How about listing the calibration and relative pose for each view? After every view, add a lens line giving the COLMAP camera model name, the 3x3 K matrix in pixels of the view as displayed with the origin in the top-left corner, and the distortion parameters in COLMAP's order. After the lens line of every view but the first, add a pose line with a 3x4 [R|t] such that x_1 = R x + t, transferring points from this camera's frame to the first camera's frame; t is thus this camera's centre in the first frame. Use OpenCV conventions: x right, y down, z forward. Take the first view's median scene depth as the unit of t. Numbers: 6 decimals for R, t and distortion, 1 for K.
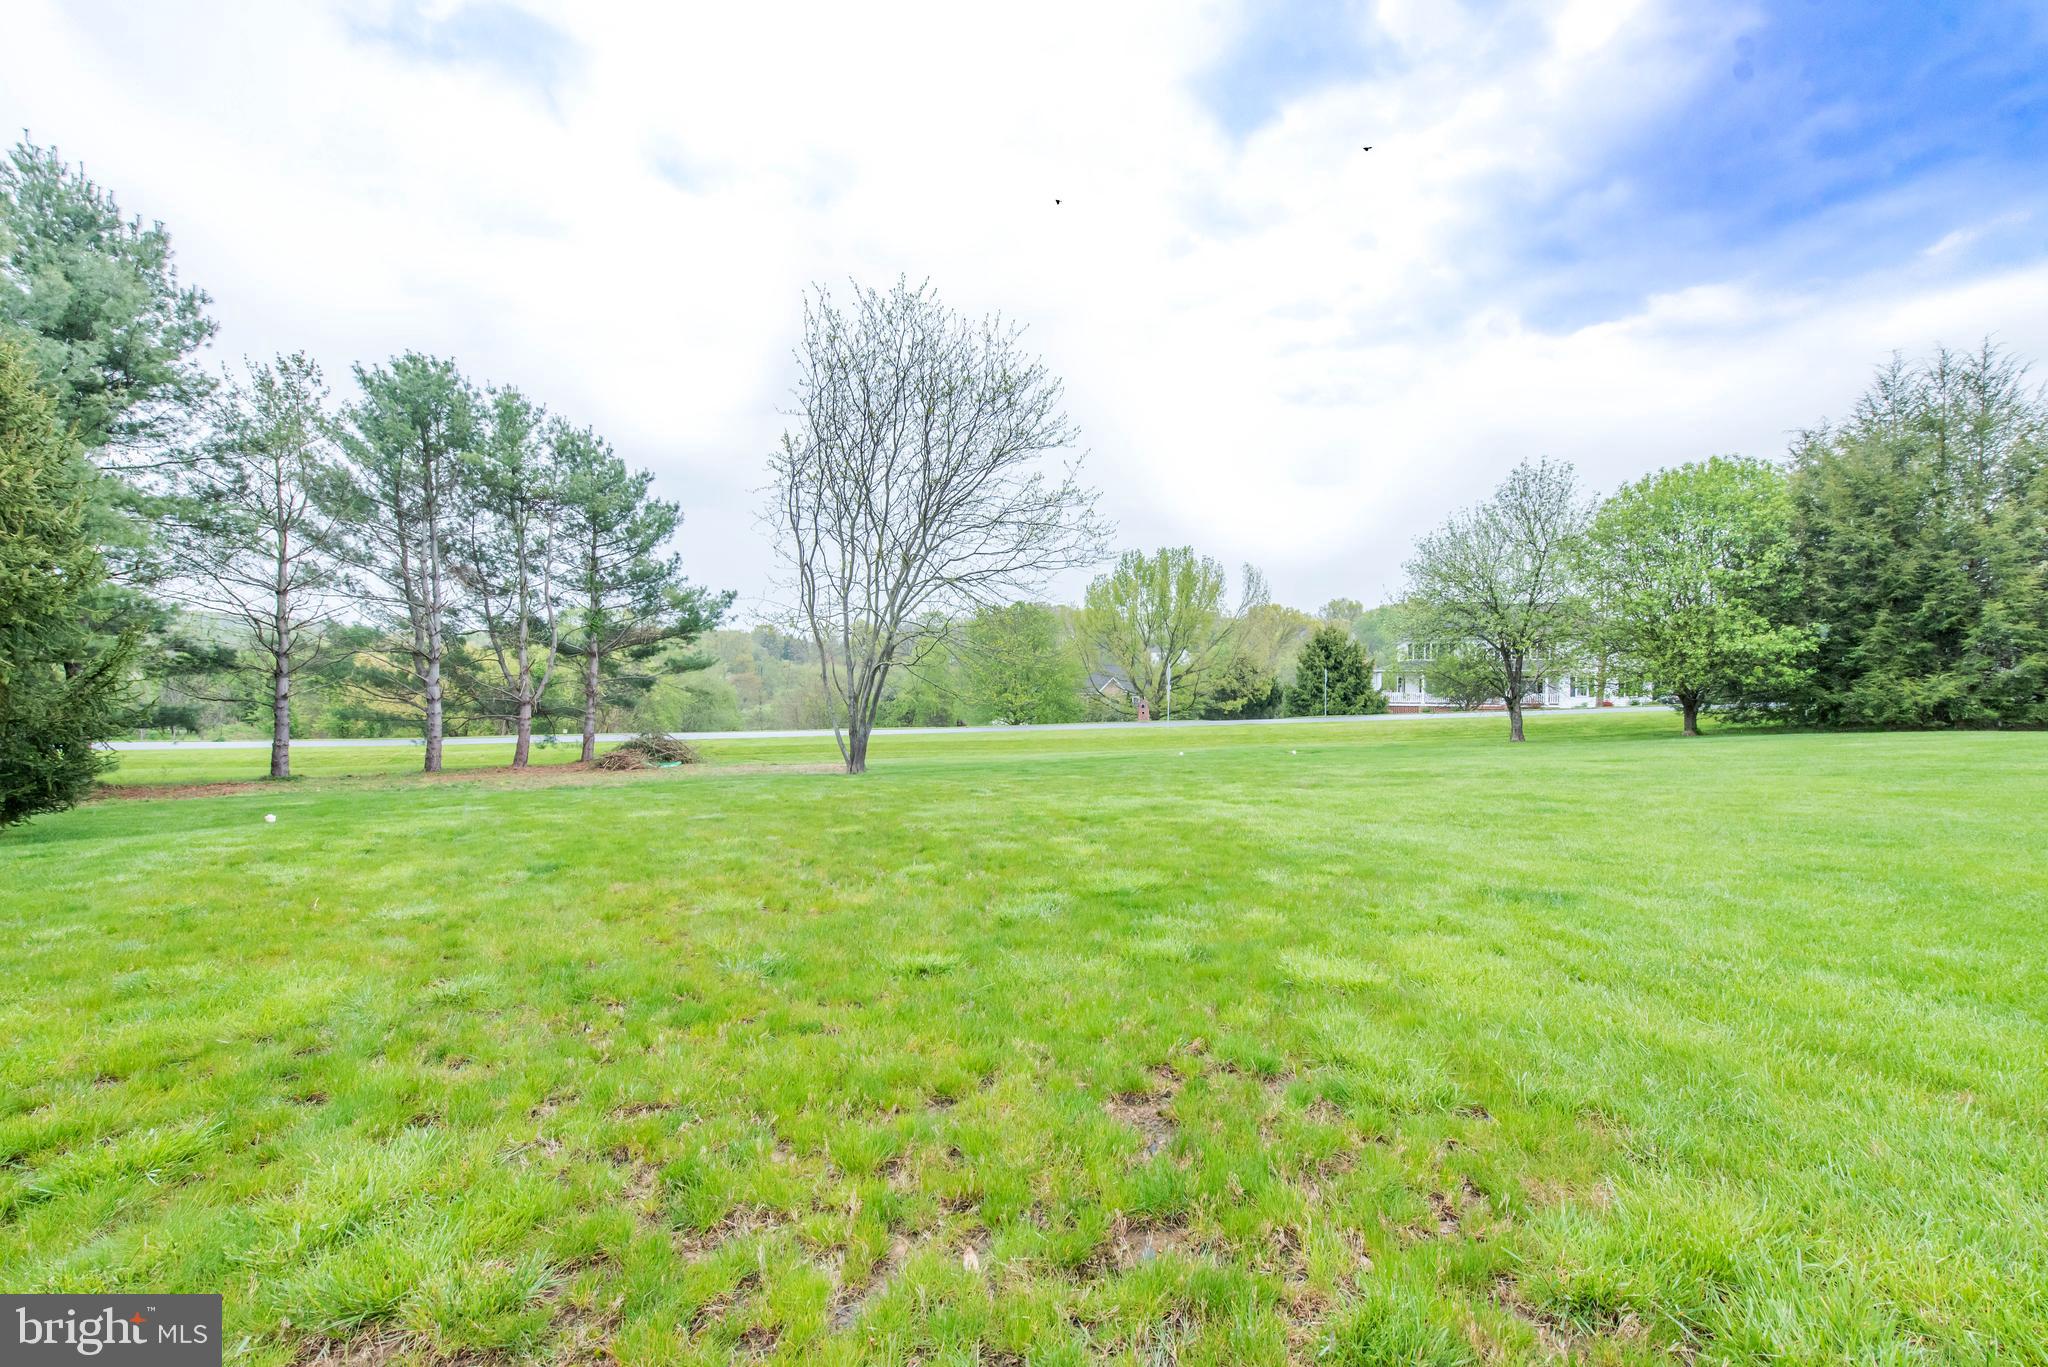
lens RADIAL K [[888.3, 0, 1034.1], [0, 888.3, 691.2], [0, 0, 1]] dist [-0.001931, -0.001239]
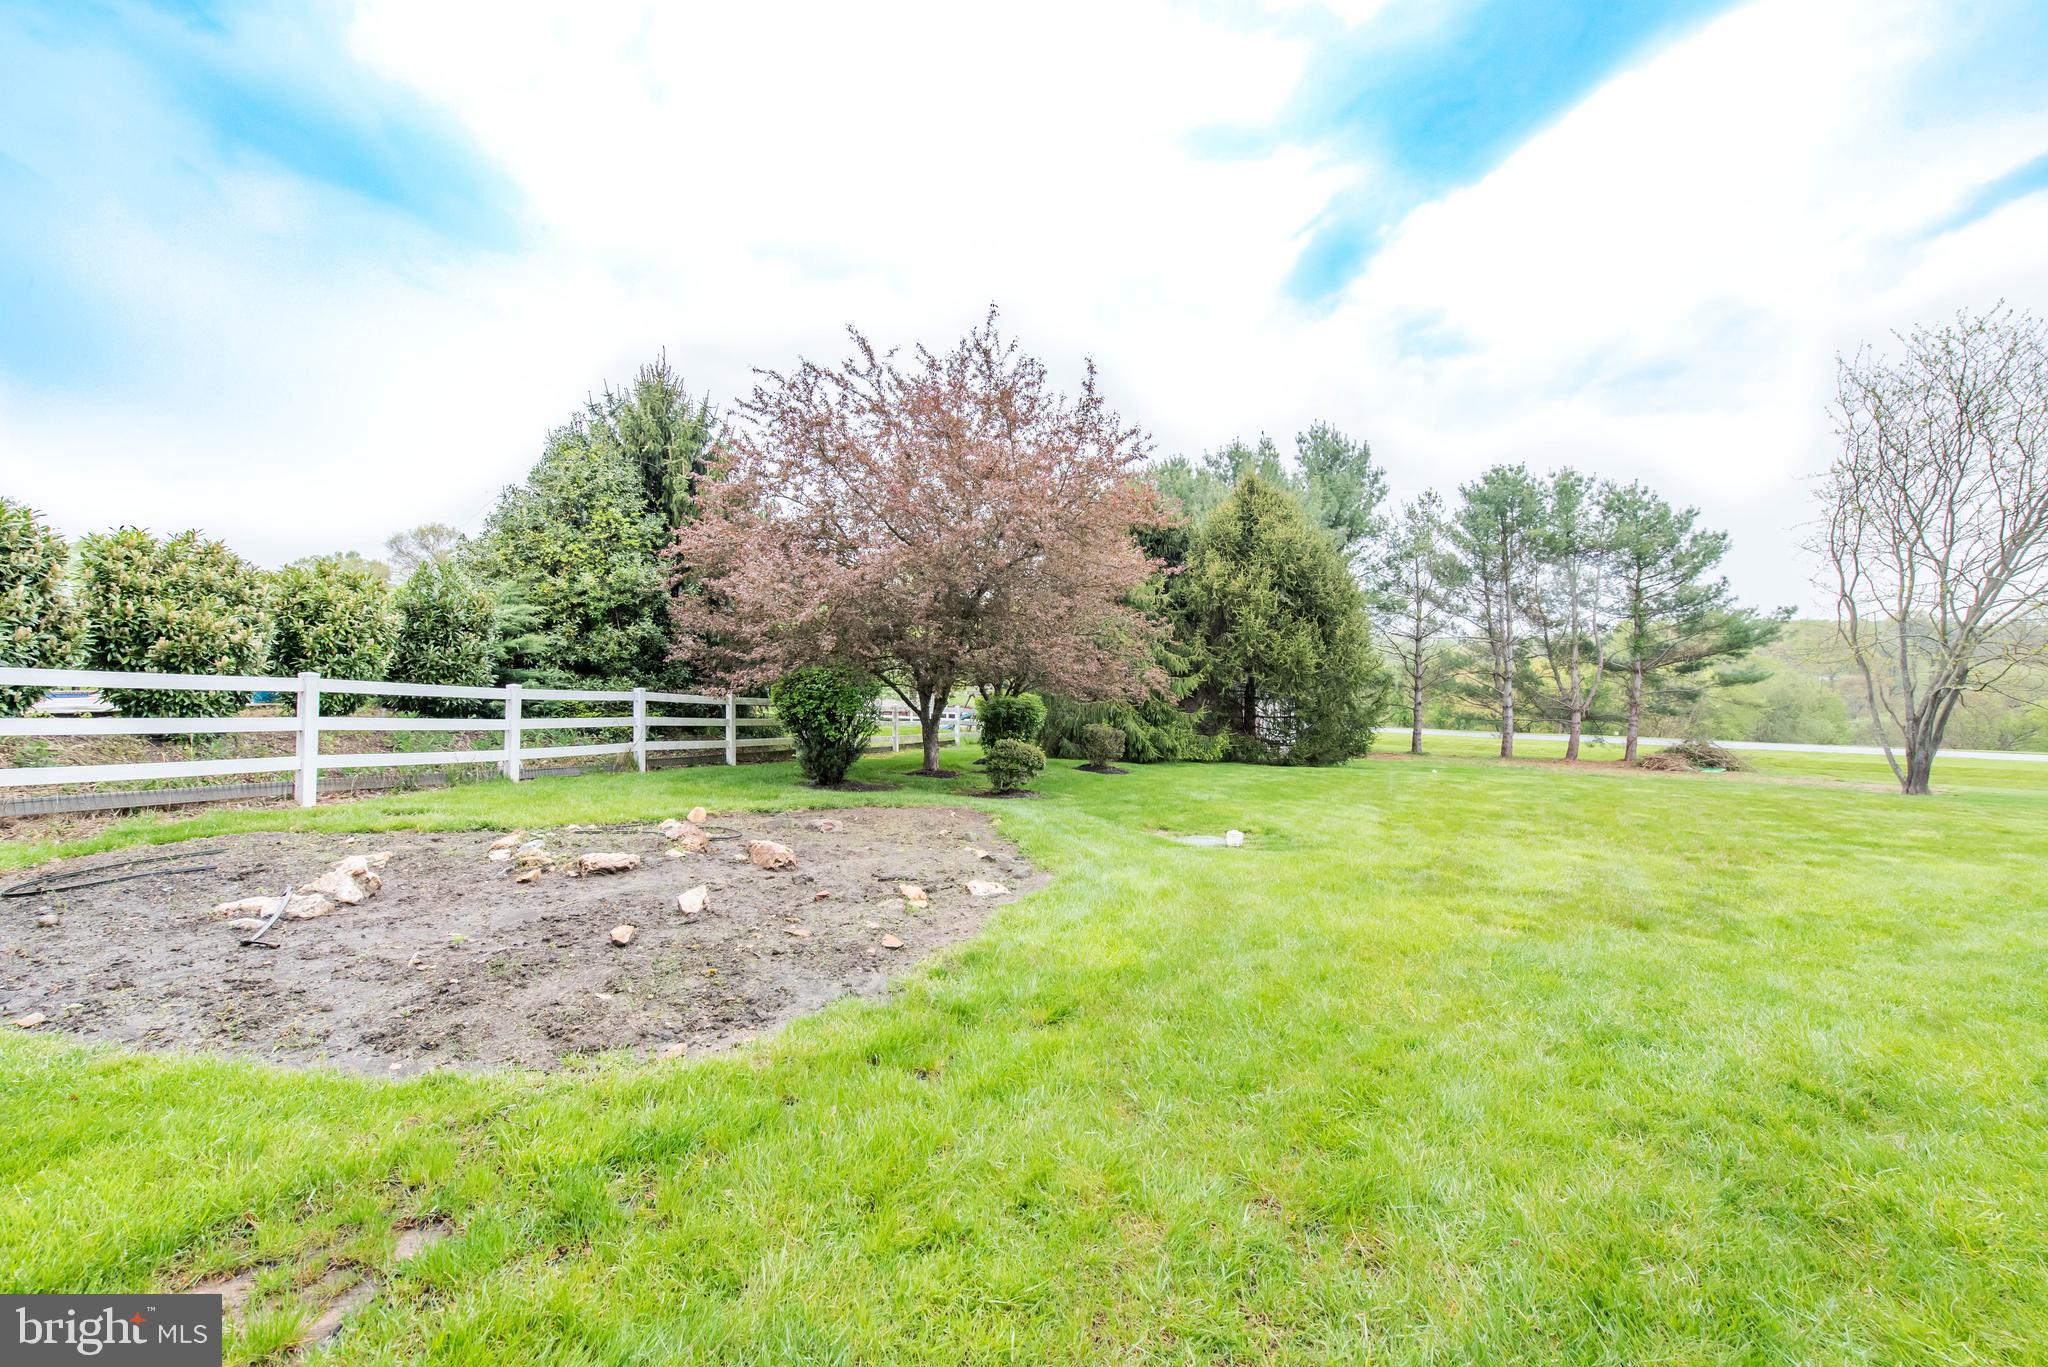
lens RADIAL K [[839.0, 0, 1031.6], [0, 839.0, 681.8], [0, 0, 1]] dist [0.023356, -0.000228]
pose [[0.454186, 0.002874, -0.890902, 0.159005], [-0.010246, 0.999946, -0.001997, -0.017554], [0.890848, 0.010035, 0.454191, -0.255640]]
